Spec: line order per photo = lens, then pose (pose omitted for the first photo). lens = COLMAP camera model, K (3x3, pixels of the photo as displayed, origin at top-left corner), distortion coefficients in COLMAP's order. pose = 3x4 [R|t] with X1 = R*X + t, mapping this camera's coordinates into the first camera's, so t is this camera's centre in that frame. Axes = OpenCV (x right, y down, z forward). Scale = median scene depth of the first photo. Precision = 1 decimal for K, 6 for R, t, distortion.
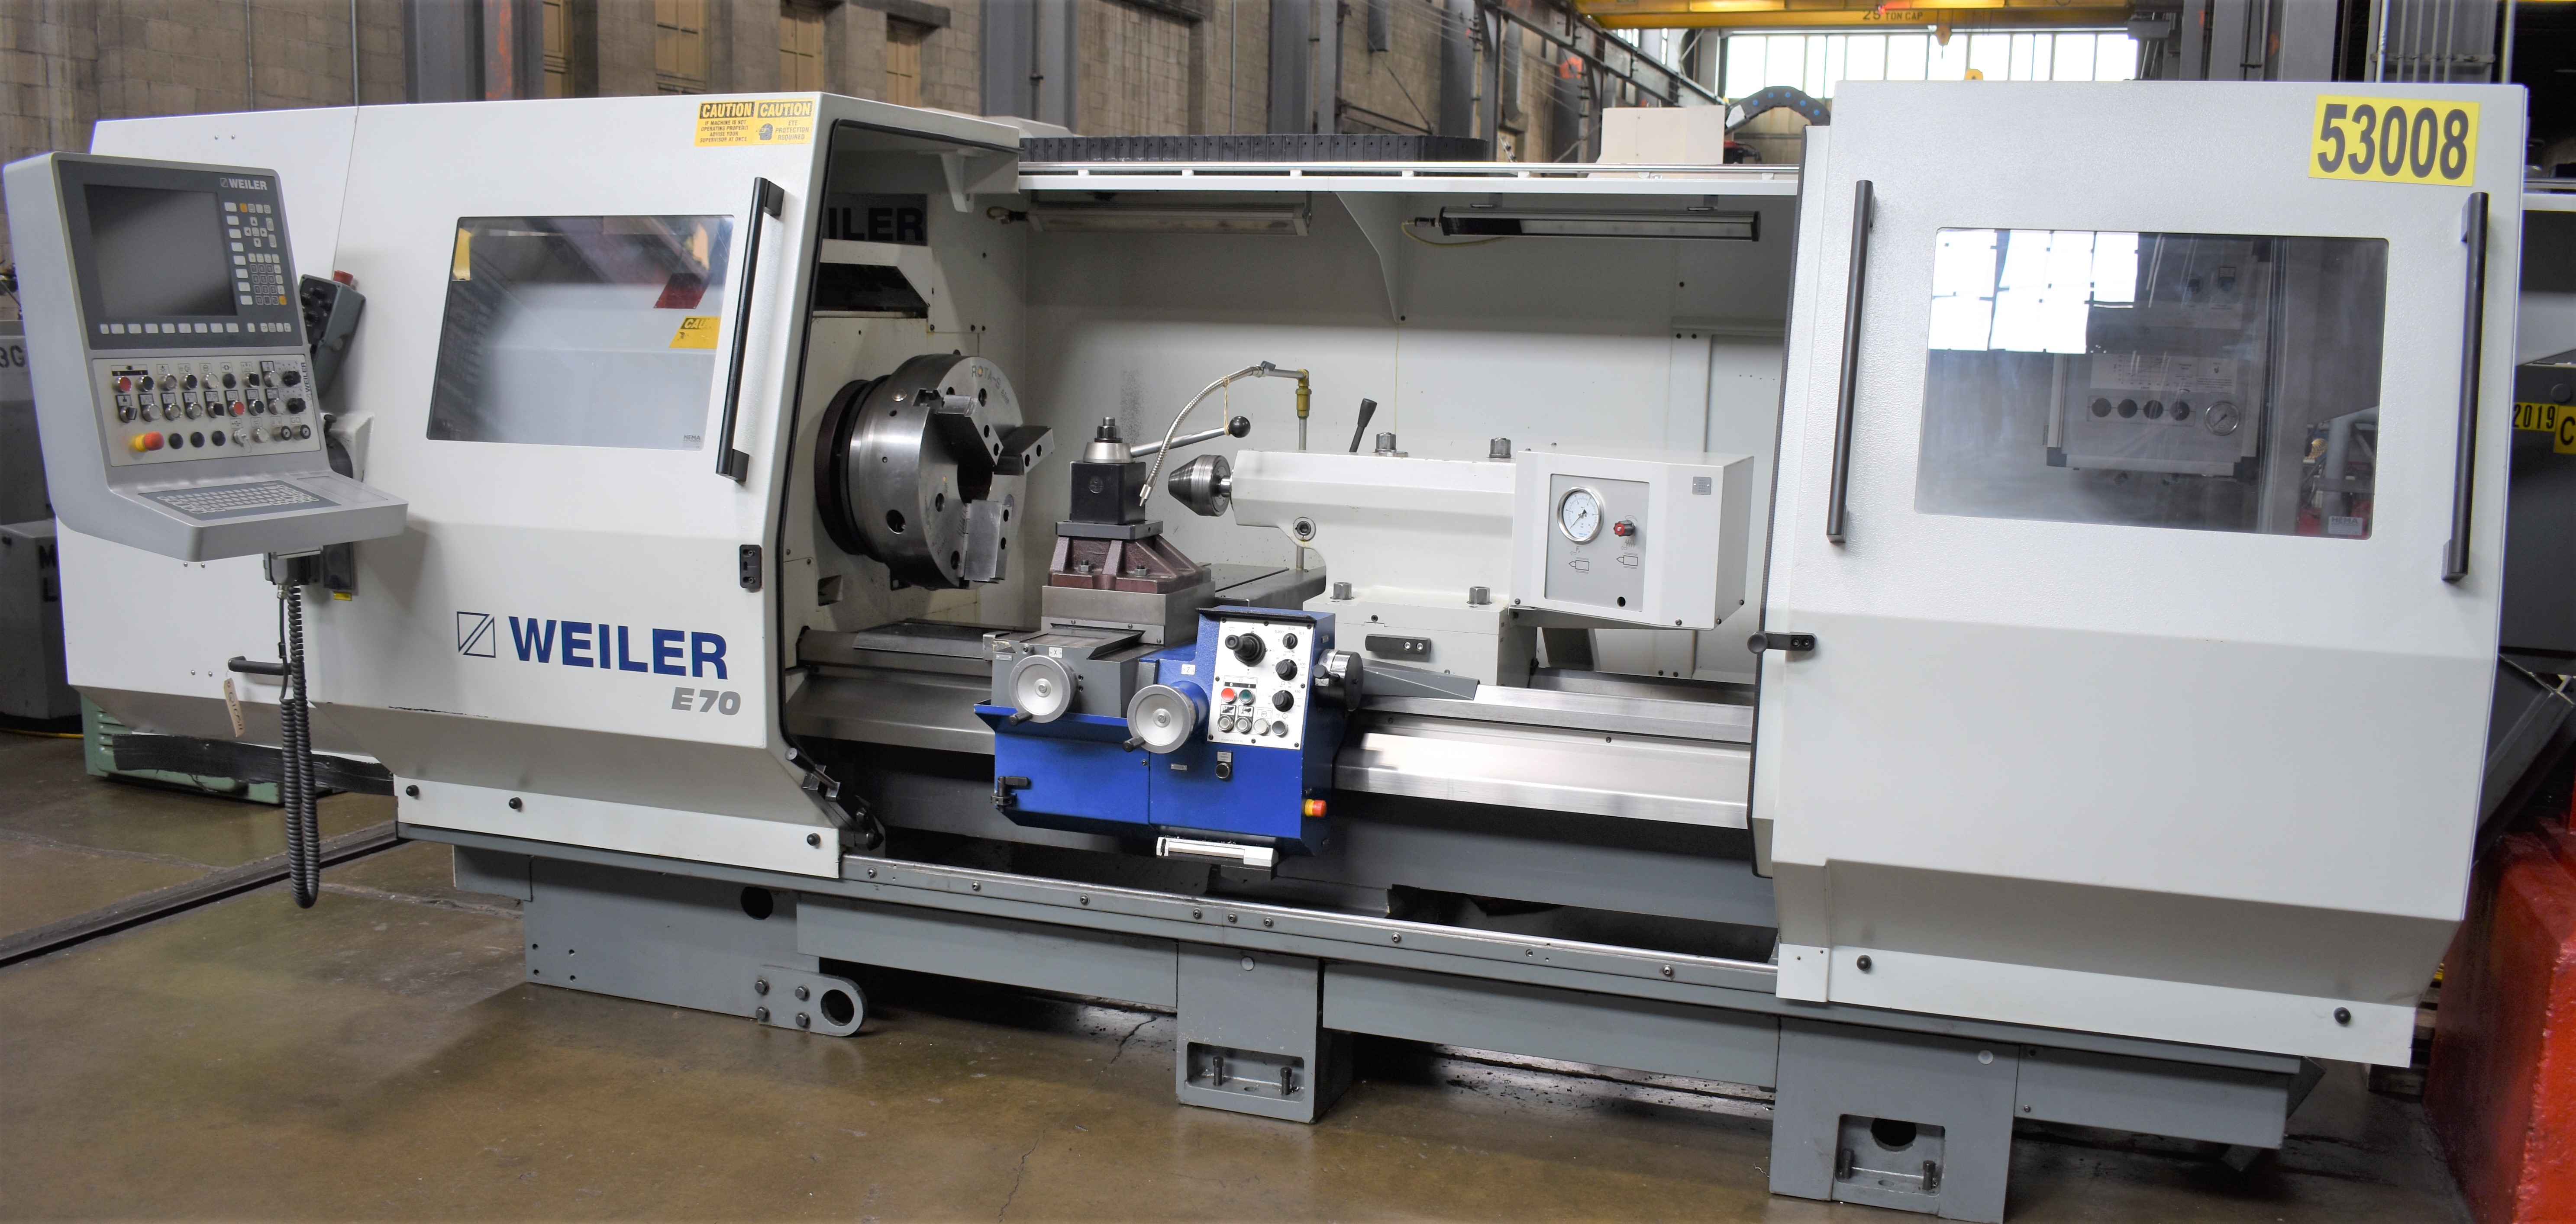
lens RADIAL K [[2126.5, 0, 1281.4], [0, 2126.5, 695.0], [0, 0, 1]] dist [-0.086359, 0.001164]
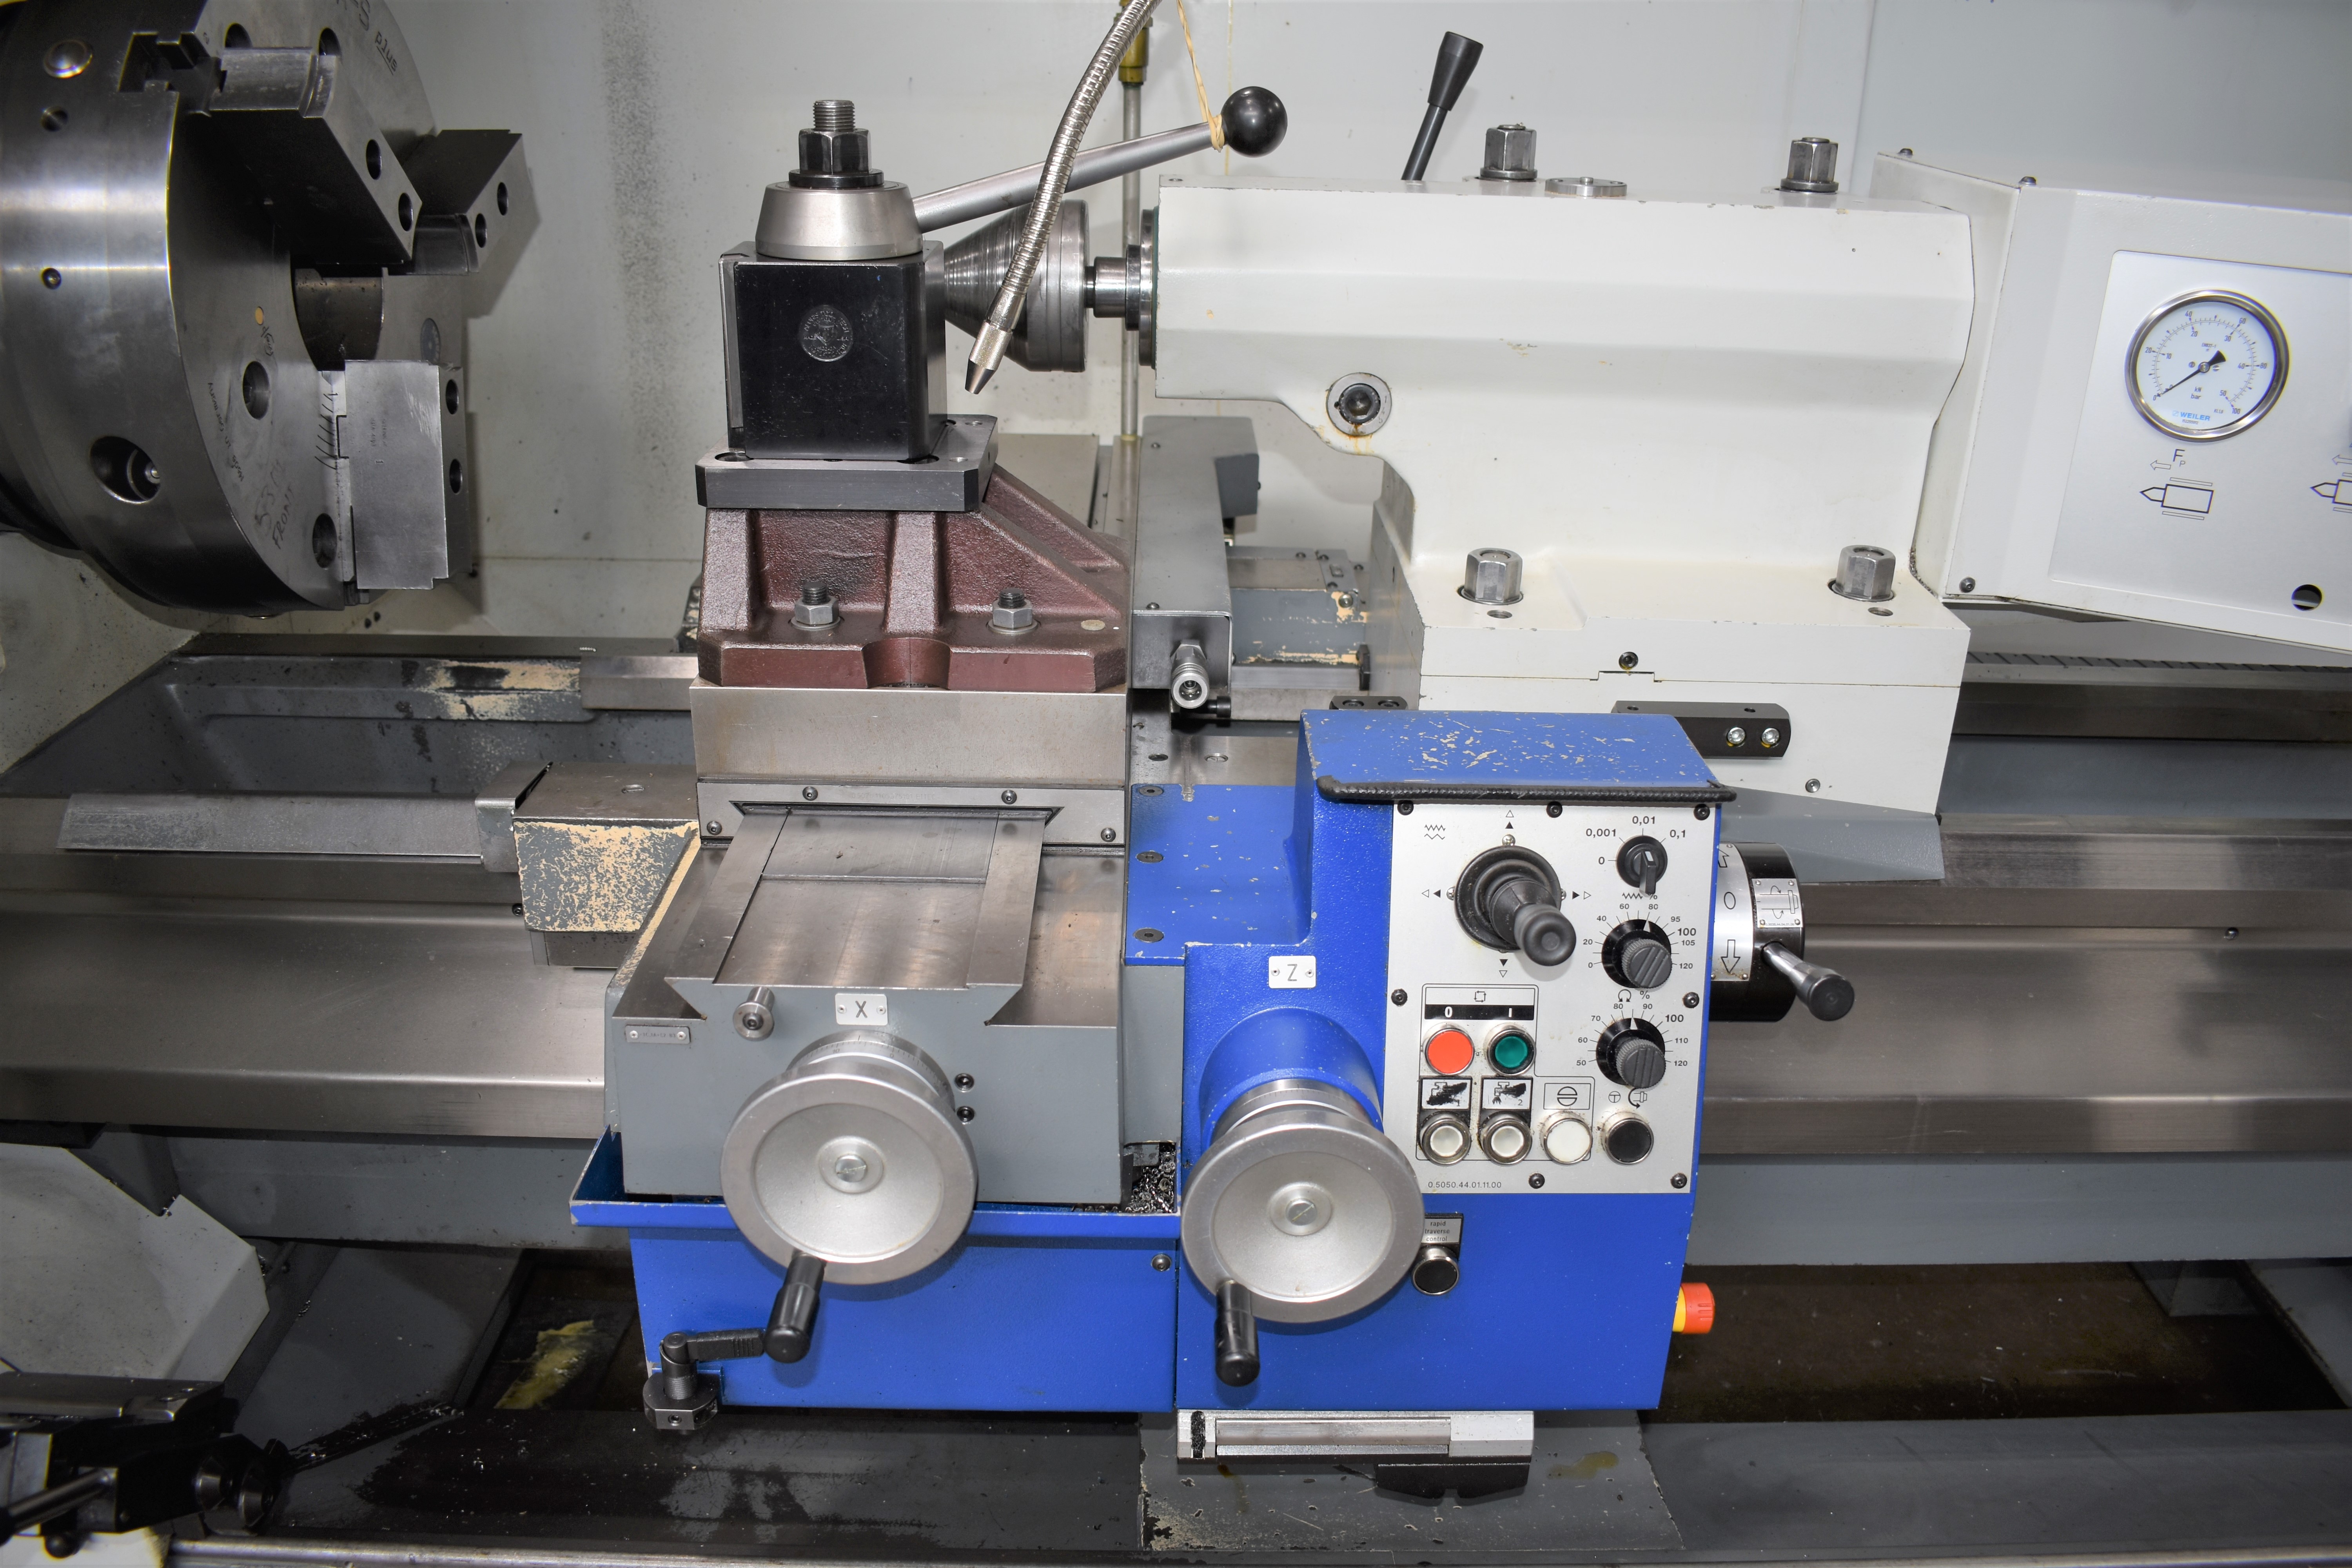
lens RADIAL K [[1835.8, 0, 1181.2], [0, 1835.8, 776.2], [0, 0, 1]] dist [-0.093345, 0.010727]
pose [[0.938624, -0.140210, 0.315160, -0.134527], [0.060797, 0.966603, 0.248961, -0.102871], [-0.339542, -0.214520, 0.915802, 0.755472]]
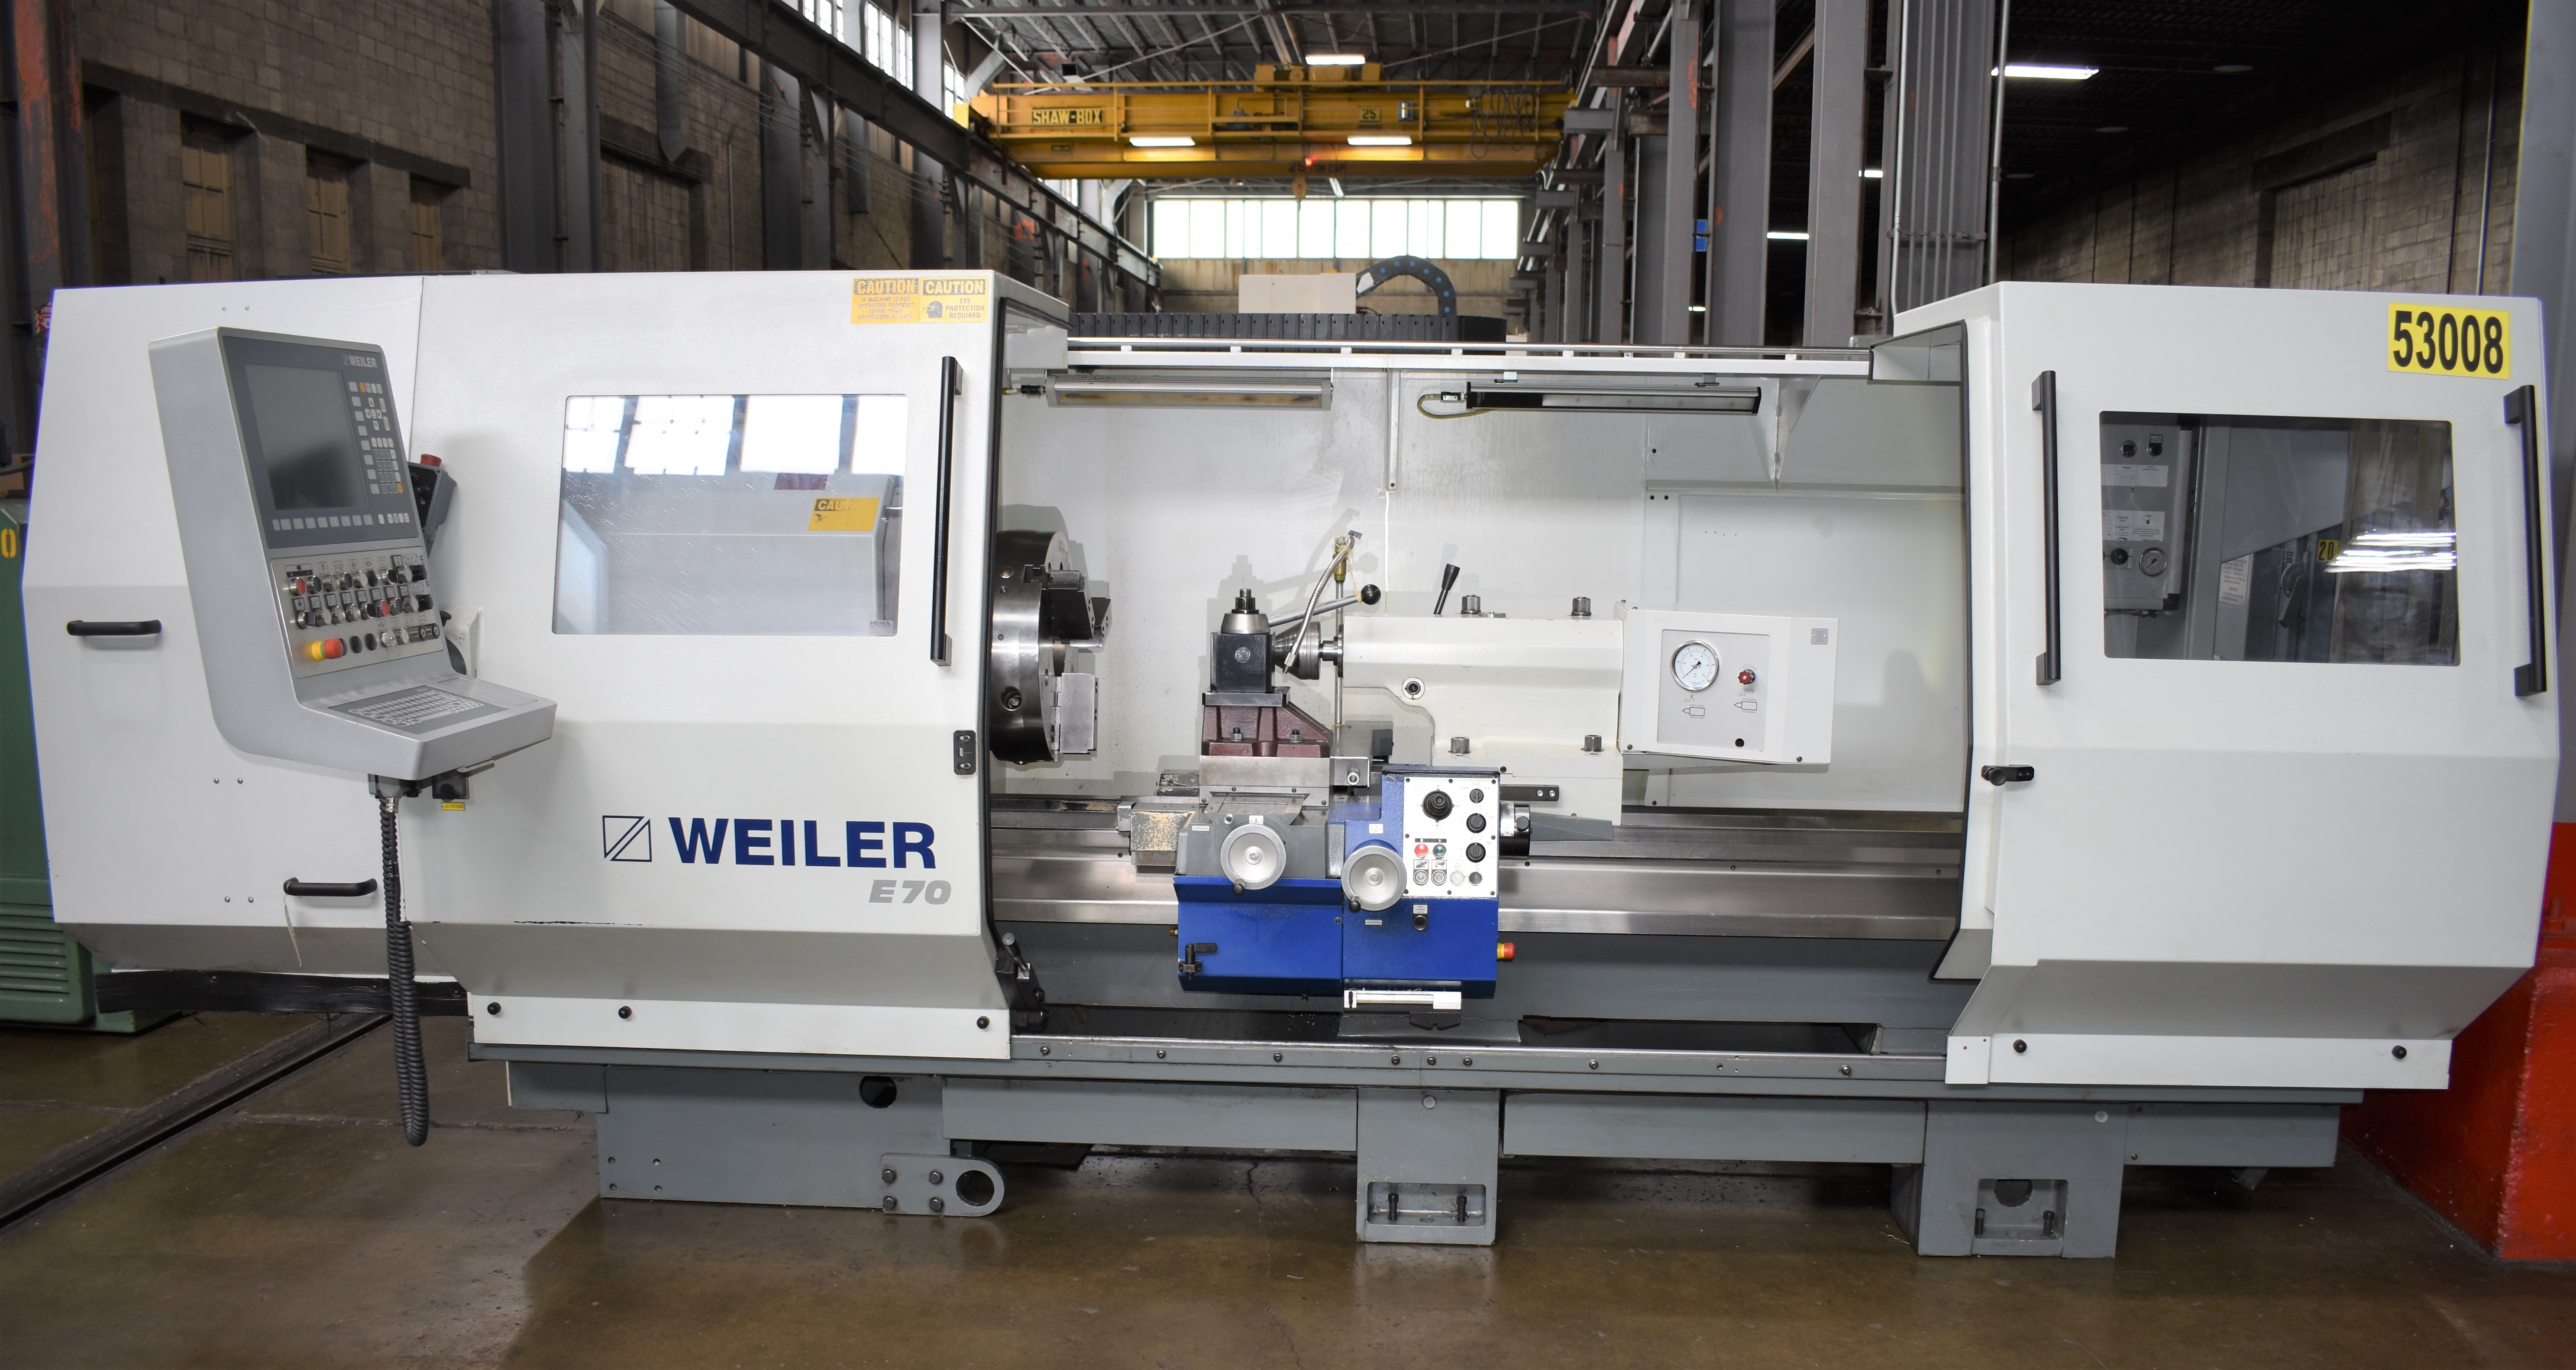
lens RADIAL K [[2001.7, 0, 1294.8], [0, 2001.7, 827.4], [0, 0, 1]] dist [-0.090074, 0.002922]
pose [[0.959391, -0.063213, 0.274904, -0.346205], [0.061945, 0.997991, 0.013300, -0.027445], [-0.275192, 0.004269, 0.961380, 0.060741]]
